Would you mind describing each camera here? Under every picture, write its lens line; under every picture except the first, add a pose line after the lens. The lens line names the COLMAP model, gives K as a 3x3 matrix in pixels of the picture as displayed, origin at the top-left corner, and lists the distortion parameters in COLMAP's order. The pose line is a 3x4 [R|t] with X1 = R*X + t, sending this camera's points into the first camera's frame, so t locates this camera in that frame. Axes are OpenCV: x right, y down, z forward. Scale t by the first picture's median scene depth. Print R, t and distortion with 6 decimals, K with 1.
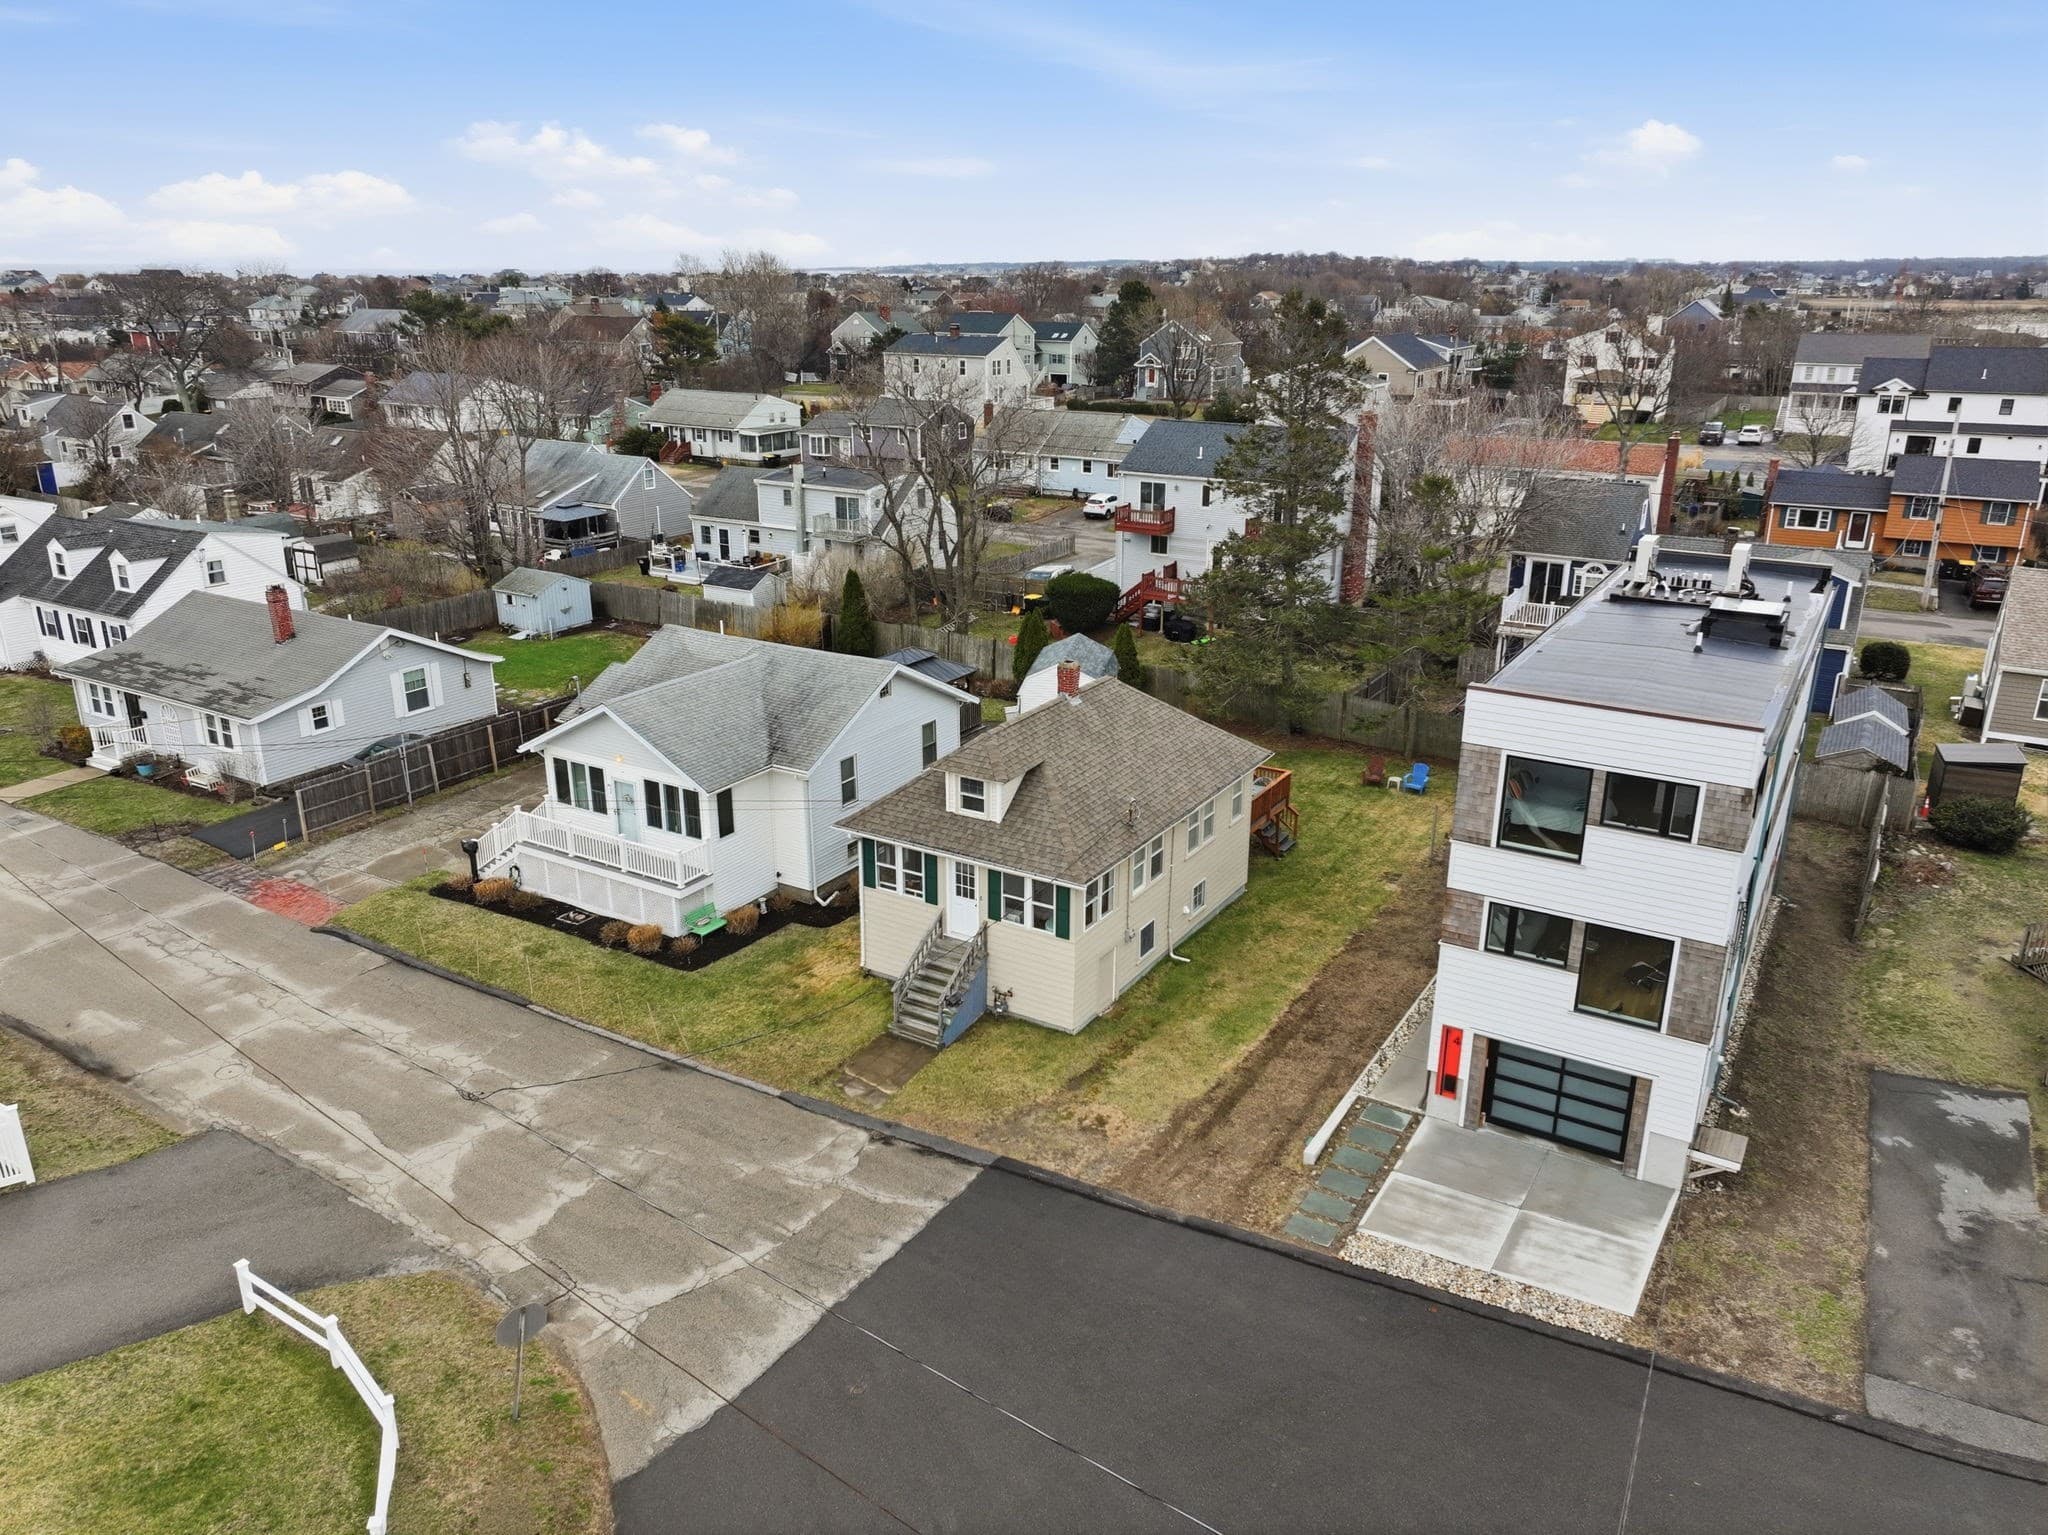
lens RADIAL K [[1438.8, 0, 1028.0], [0, 1438.8, 767.8], [0, 0, 1]] dist [0.005996, 0.003995]
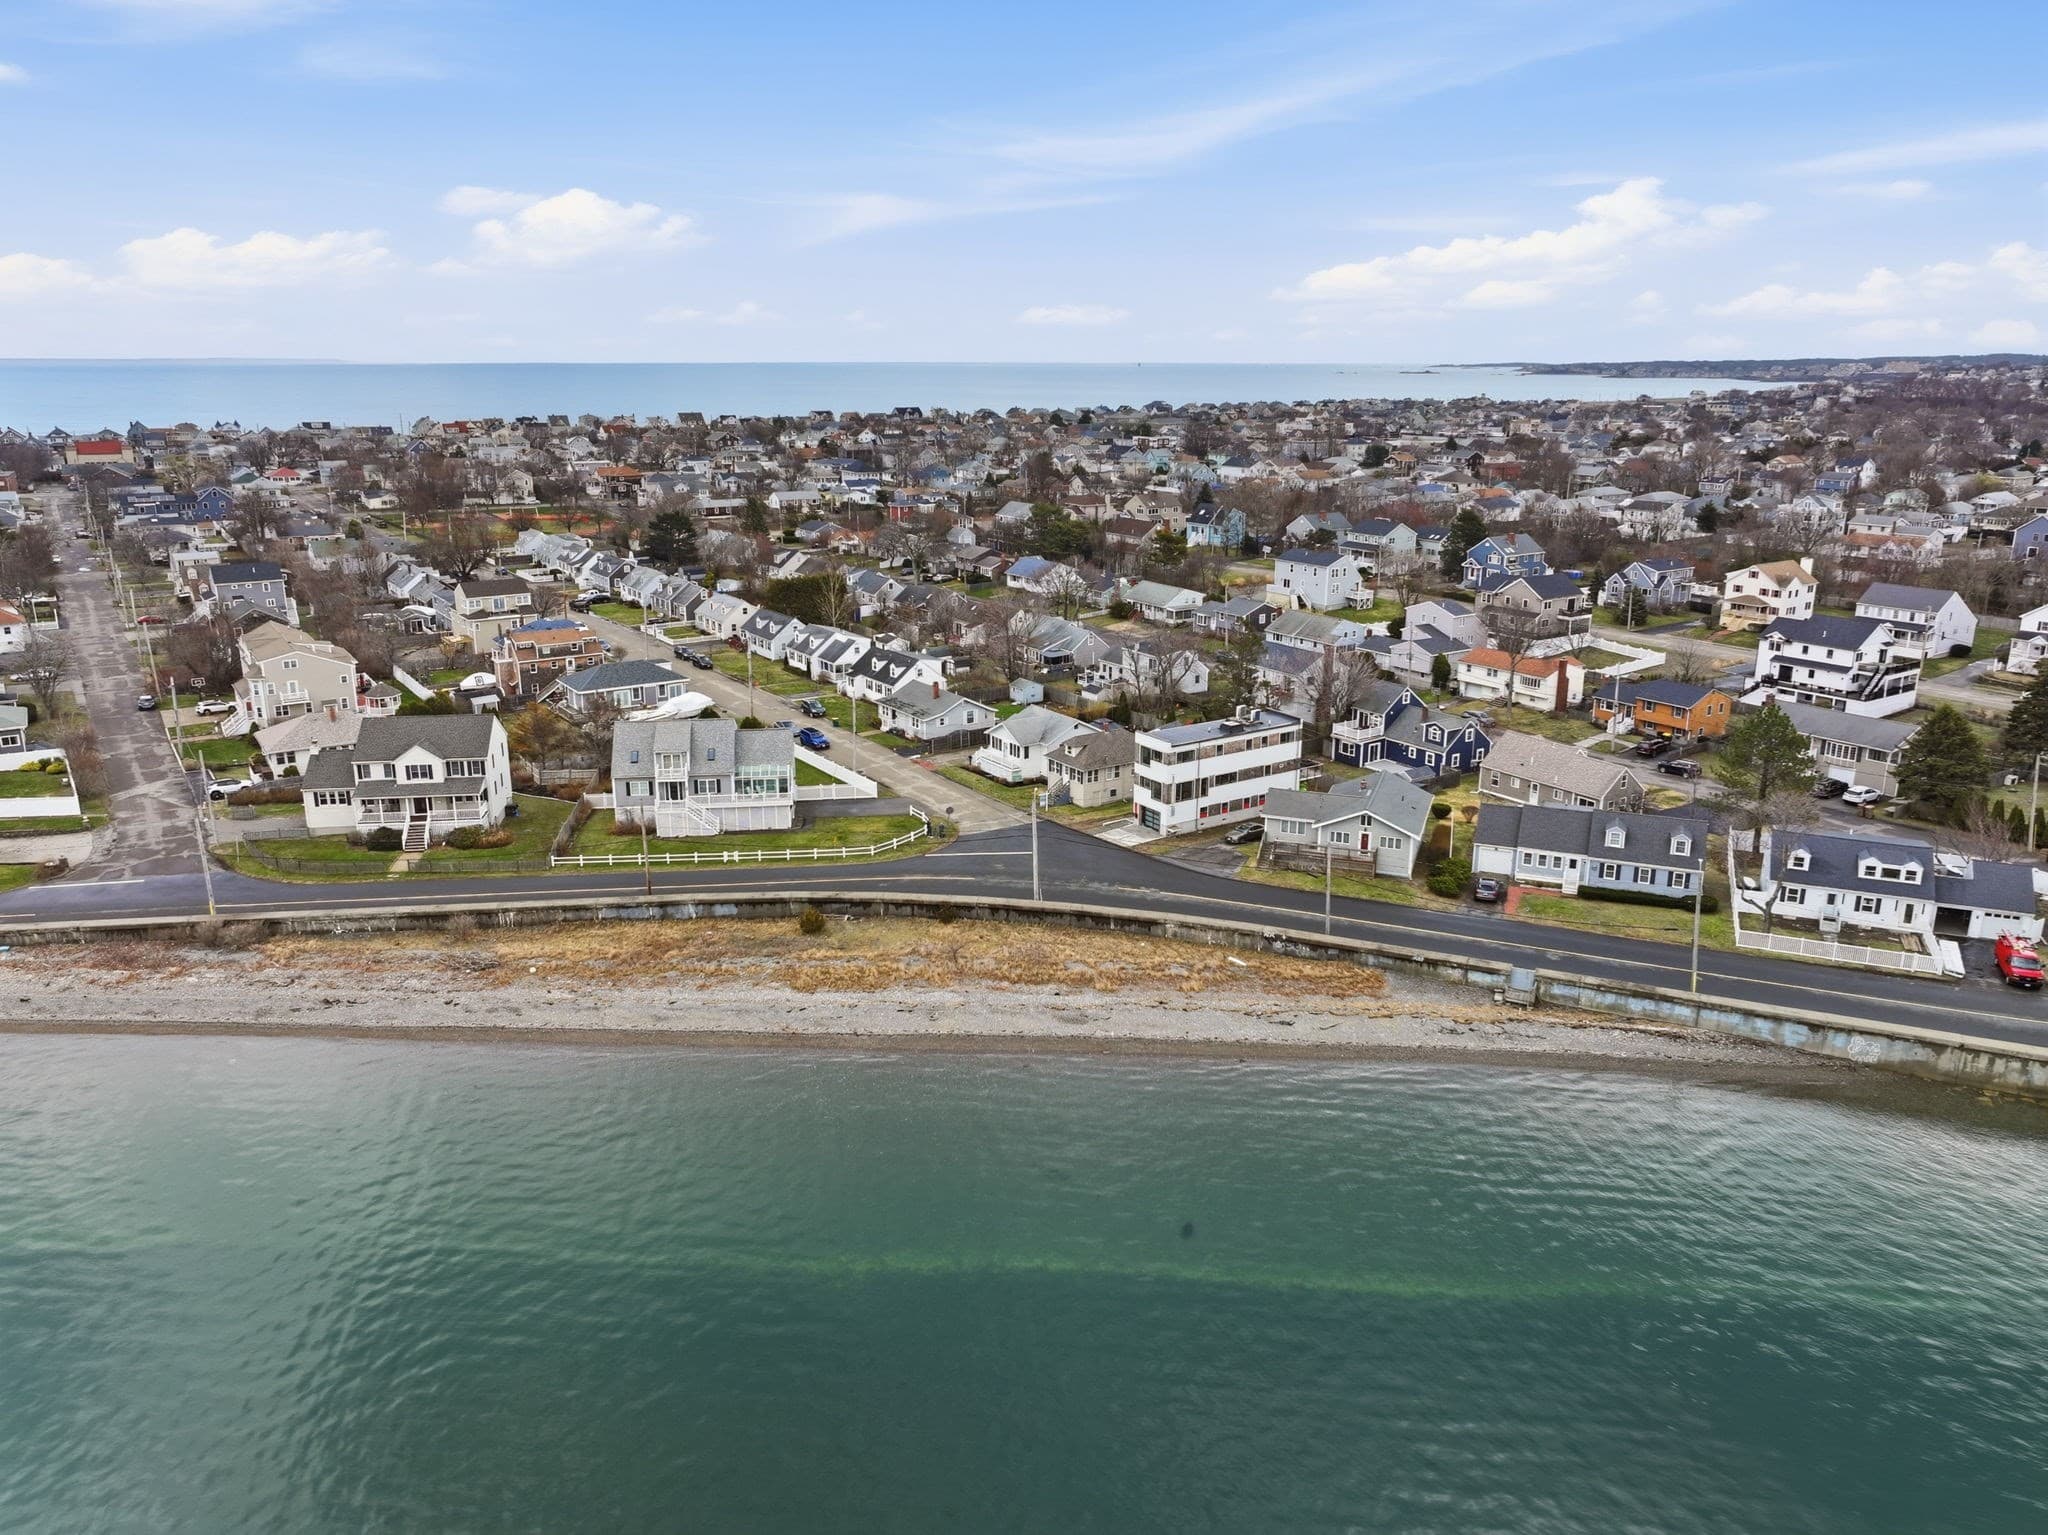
lens RADIAL K [[1451.9, 0, 1029.3], [0, 1451.9, 761.6], [0, 0, 1]] dist [0.004988, 0.002222]
pose [[0.907678, 0.110260, -0.404923, 1.320283], [-0.135762, 0.990133, -0.034713, 0.179859], [0.397100, 0.086481, 0.913692, -2.461934]]
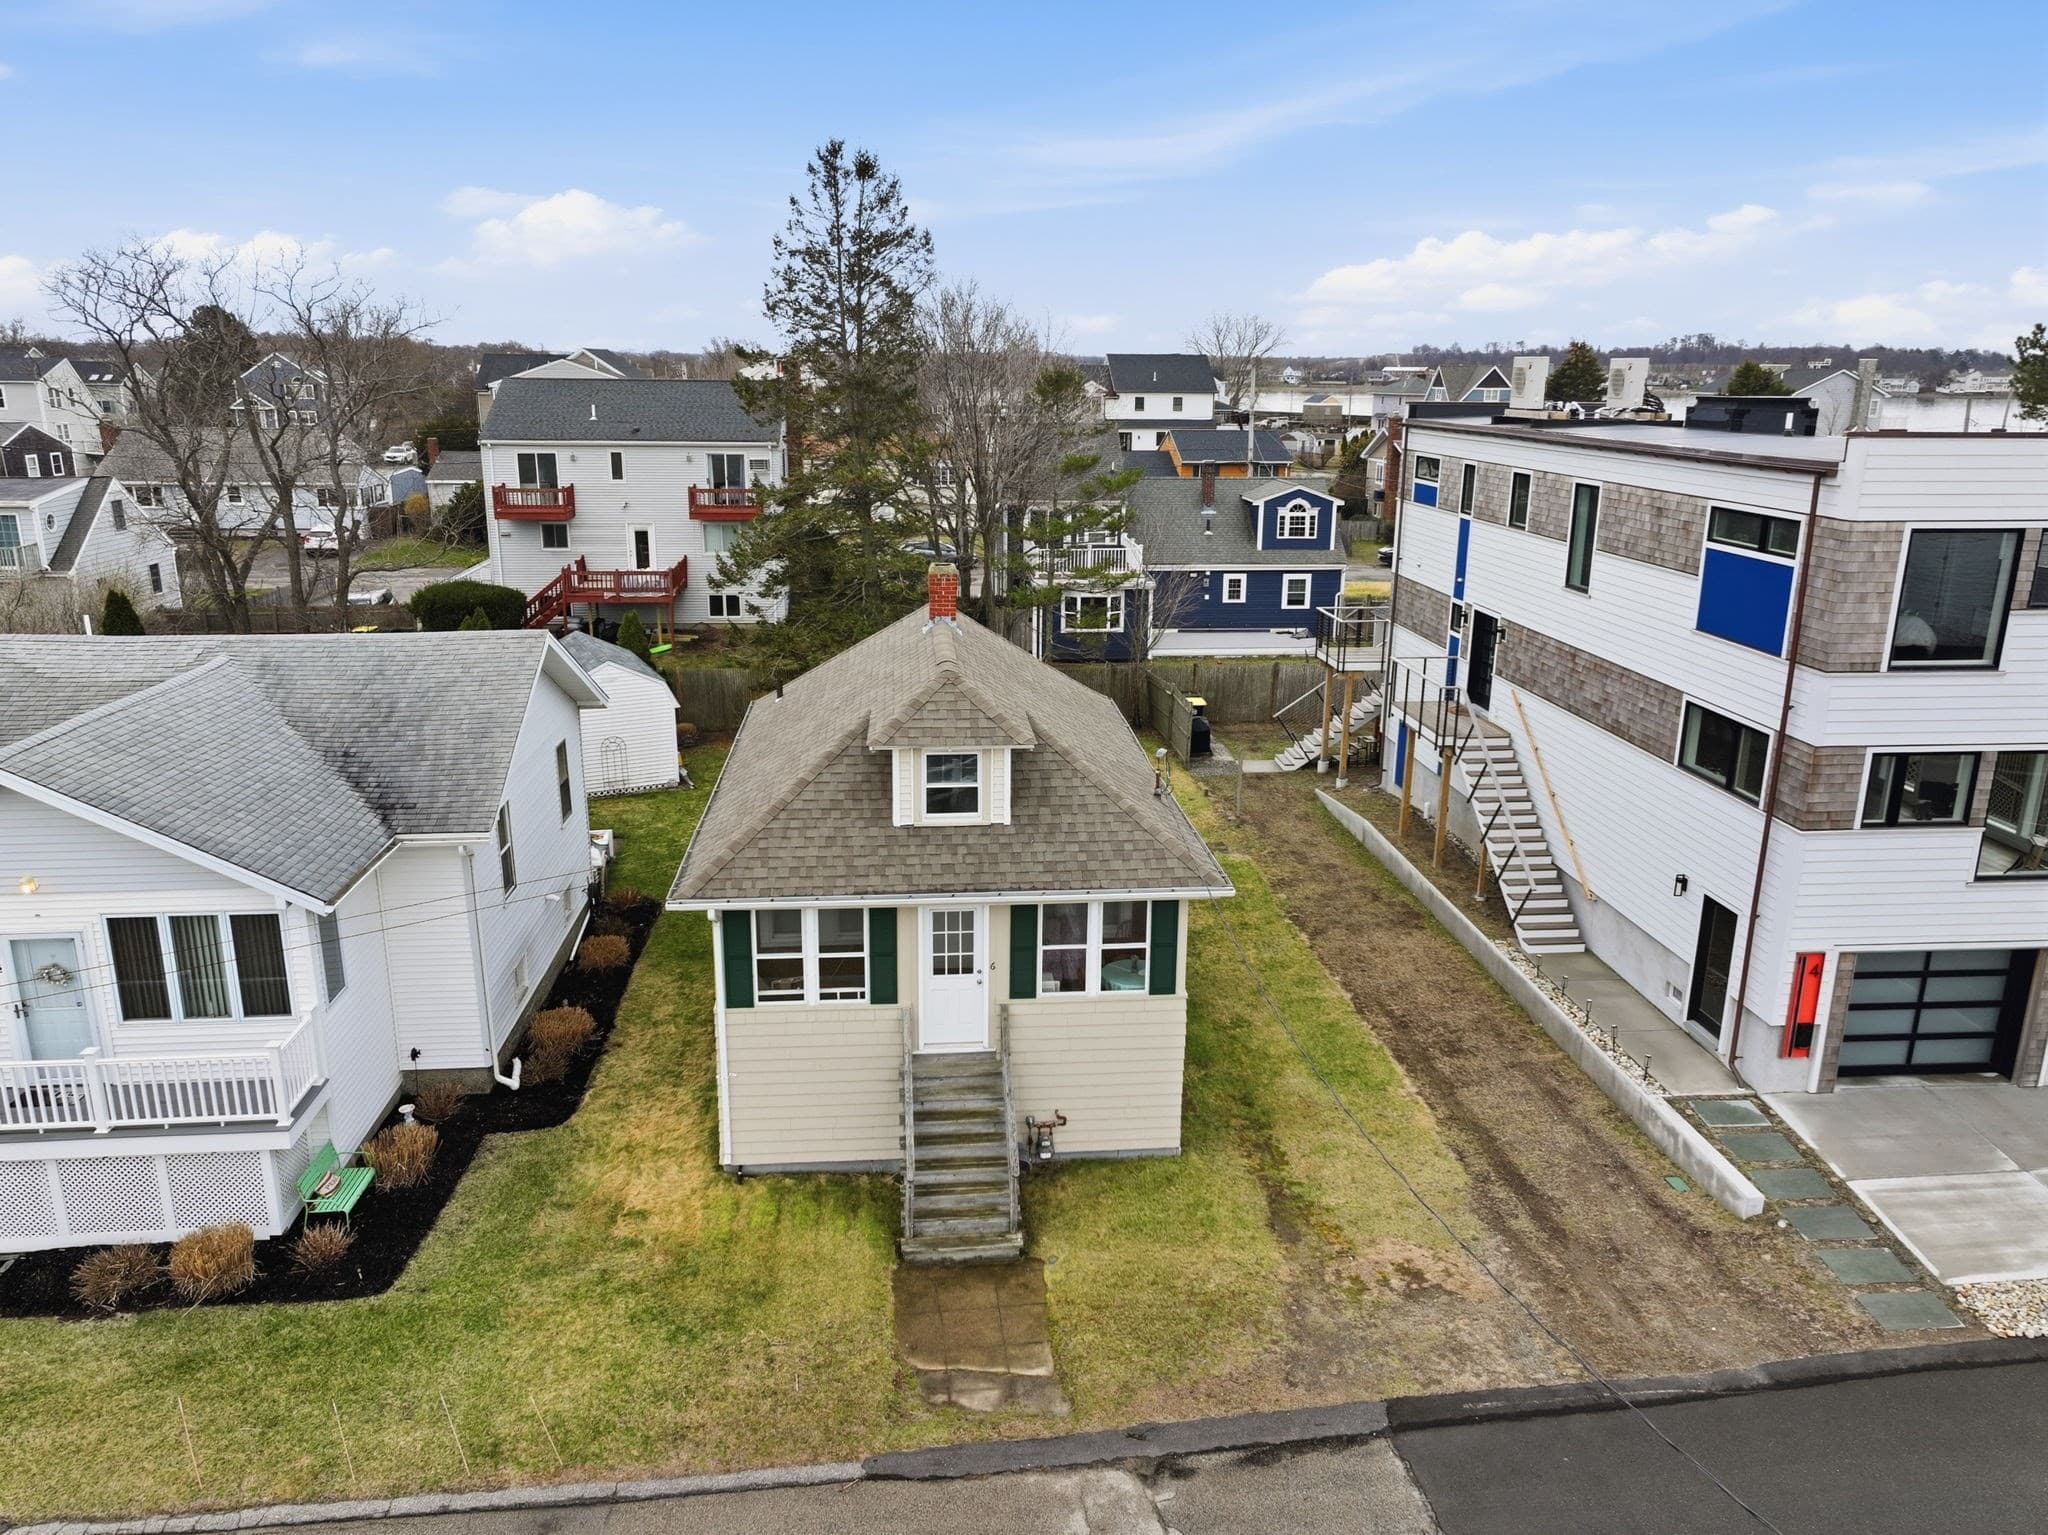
lens RADIAL K [[1438.8, 0, 1028.0], [0, 1438.8, 767.8], [0, 0, 1]] dist [0.005996, 0.003995]
pose [[0.804165, -0.155398, 0.573733, -0.271135], [0.188276, 0.982114, 0.002115, 0.014022], [-0.563800, 0.106320, 0.819039, 0.438224]]
